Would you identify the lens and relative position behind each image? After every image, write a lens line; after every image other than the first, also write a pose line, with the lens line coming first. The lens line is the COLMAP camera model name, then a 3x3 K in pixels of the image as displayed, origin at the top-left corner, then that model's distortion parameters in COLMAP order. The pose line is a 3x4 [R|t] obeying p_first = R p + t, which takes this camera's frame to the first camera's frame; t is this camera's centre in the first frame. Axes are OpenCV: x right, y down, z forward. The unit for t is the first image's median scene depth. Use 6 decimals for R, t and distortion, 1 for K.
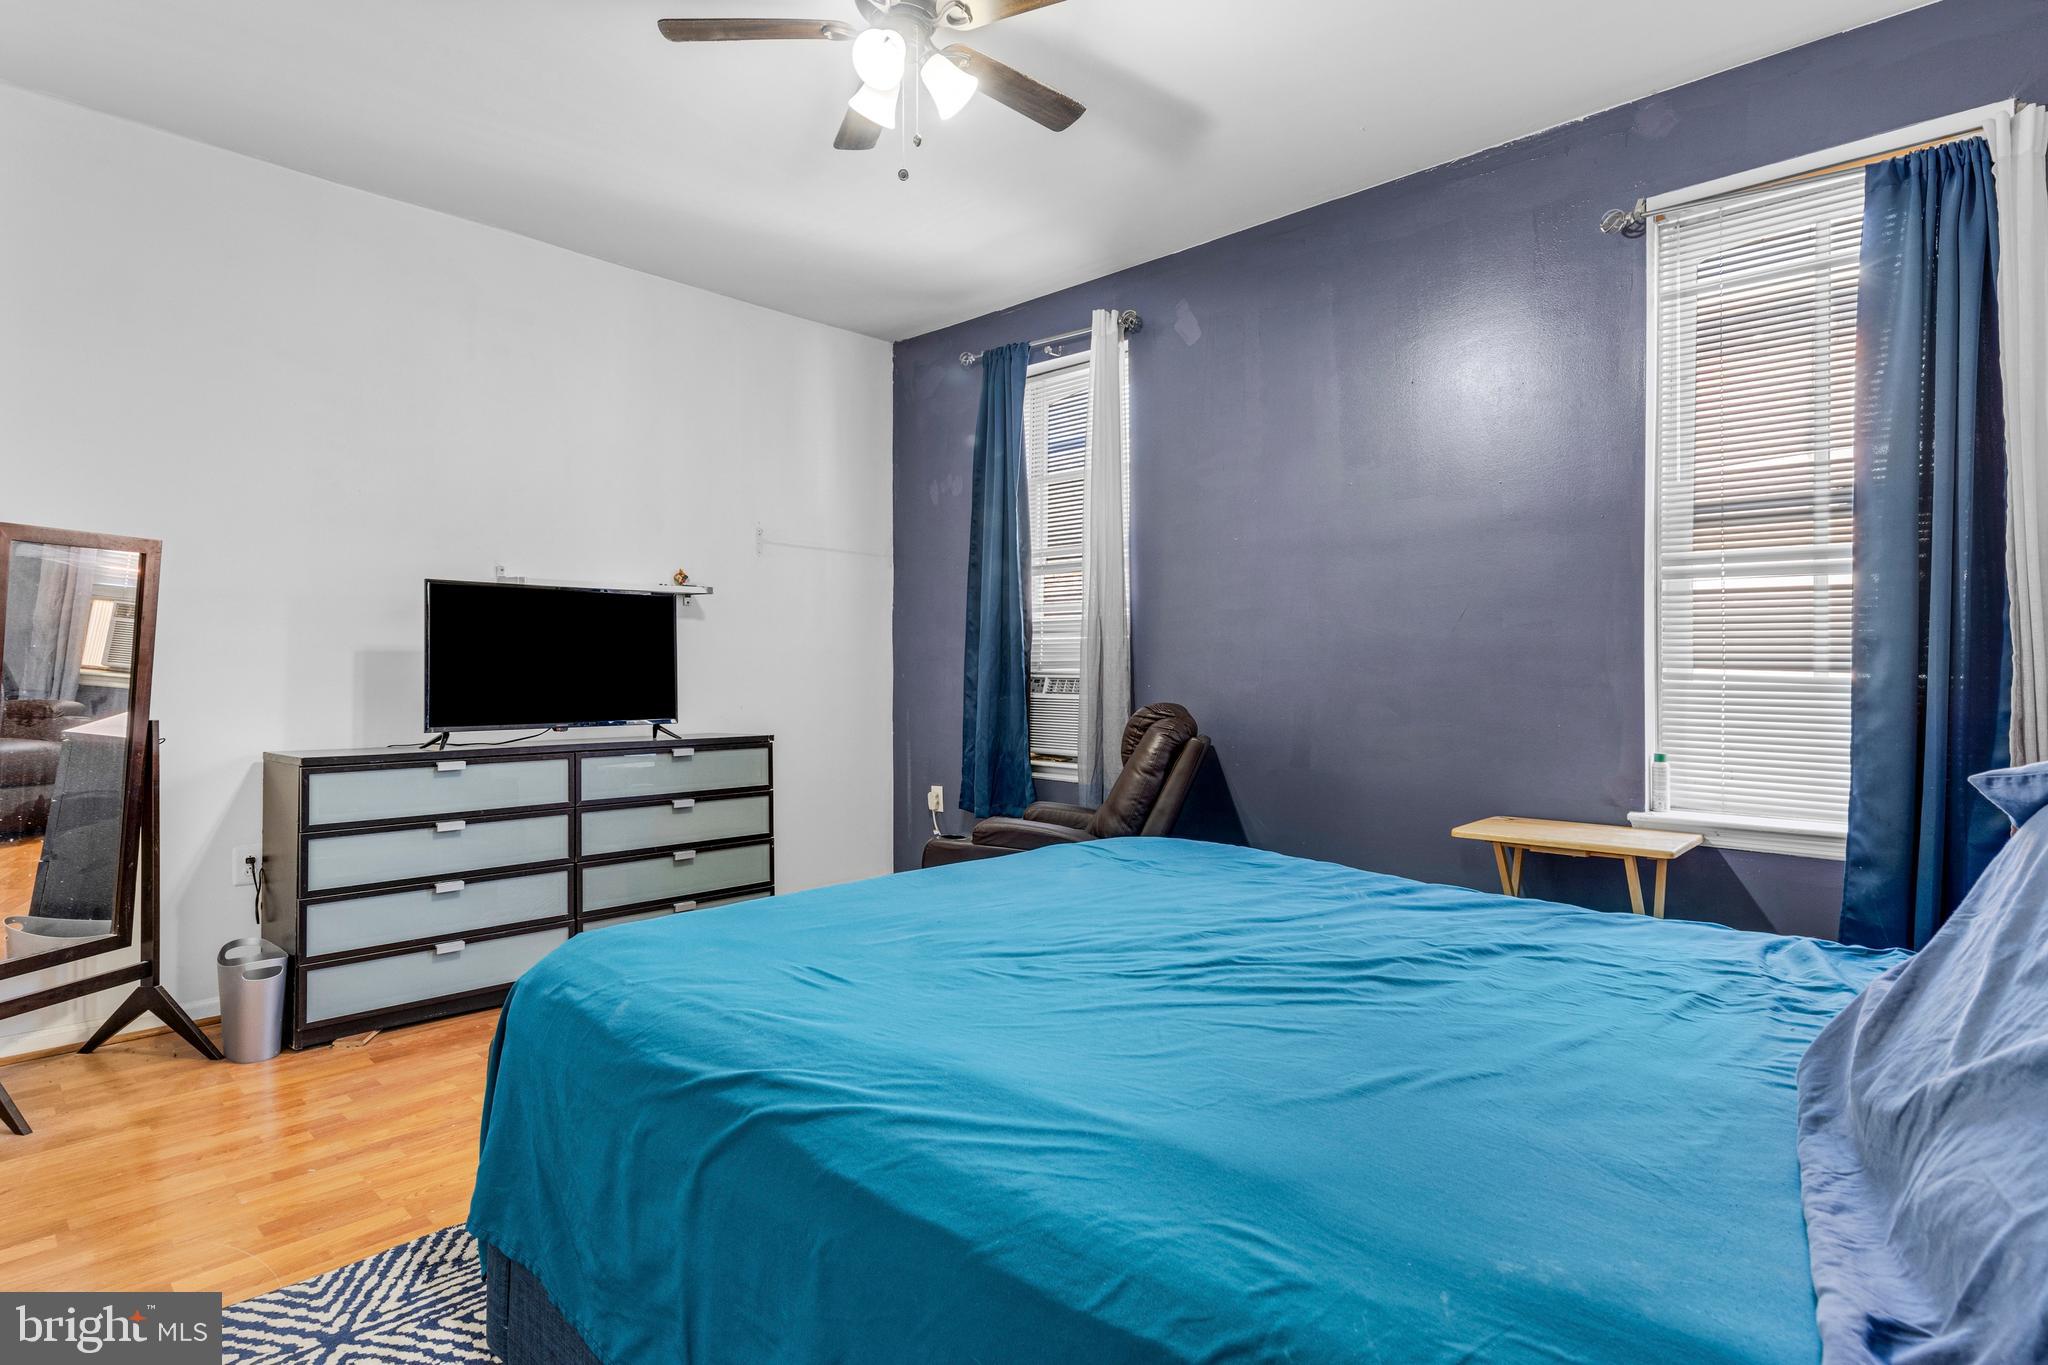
lens RADIAL K [[932.7, 0, 1024.0], [0, 932.7, 682.5], [0, 0, 1]] dist [-0.000988, -0.000345]
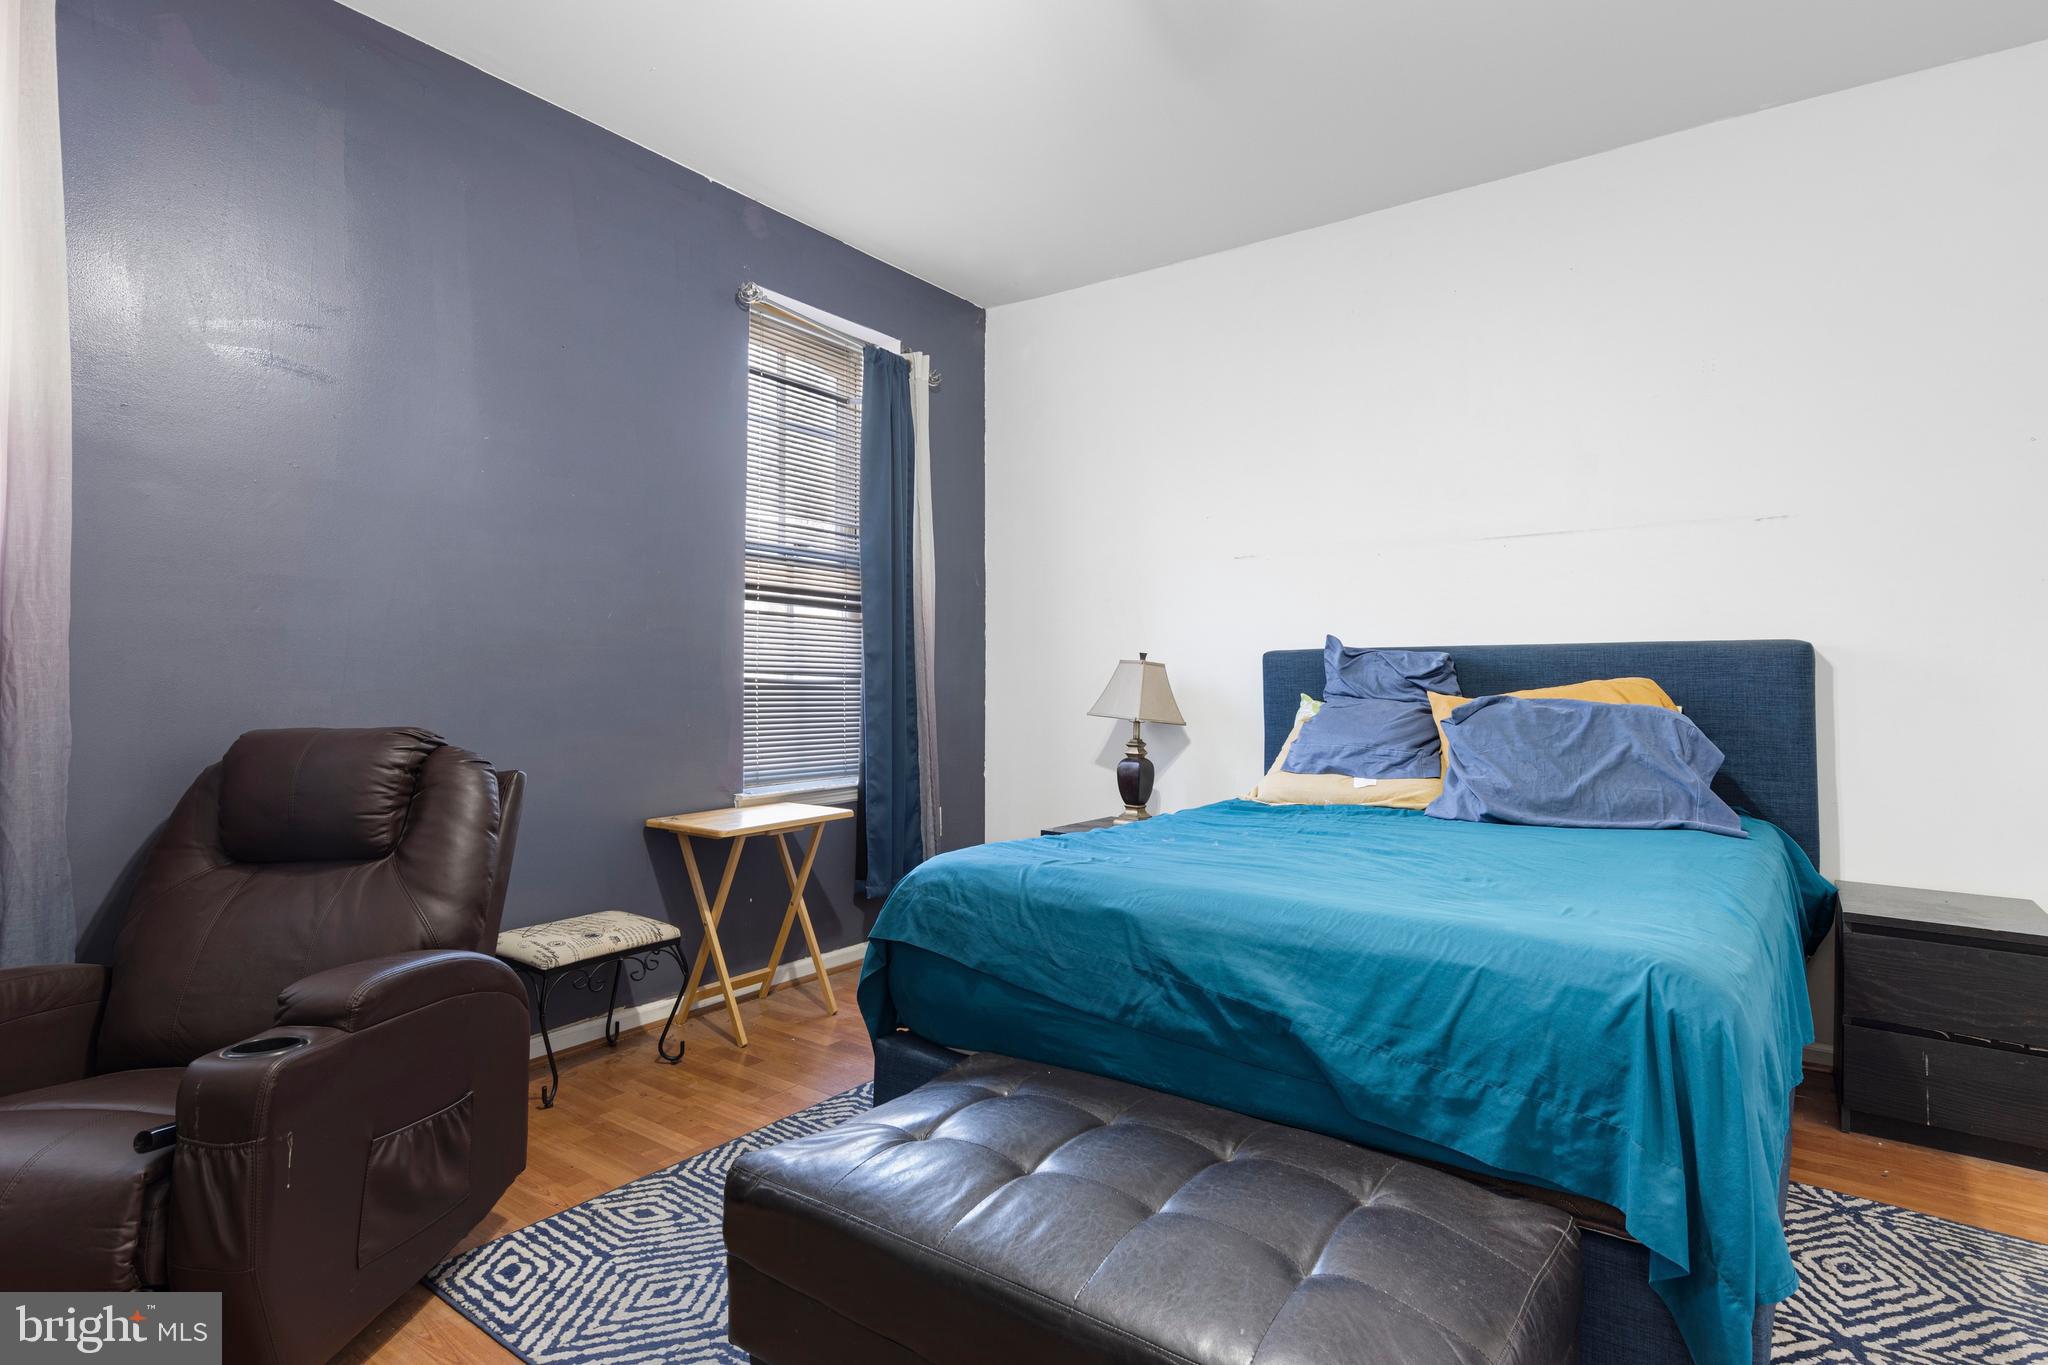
lens RADIAL K [[1046.5, 0, 1024.0], [0, 1046.5, 682.5], [0, 0, 1]] dist [0.002576, 0.000084]
pose [[-0.075981, 0.000297, 0.997109, -1.974674], [0.013327, 0.999911, 0.000718, 0.003677], [-0.997020, 0.013343, -0.075978, 2.120332]]
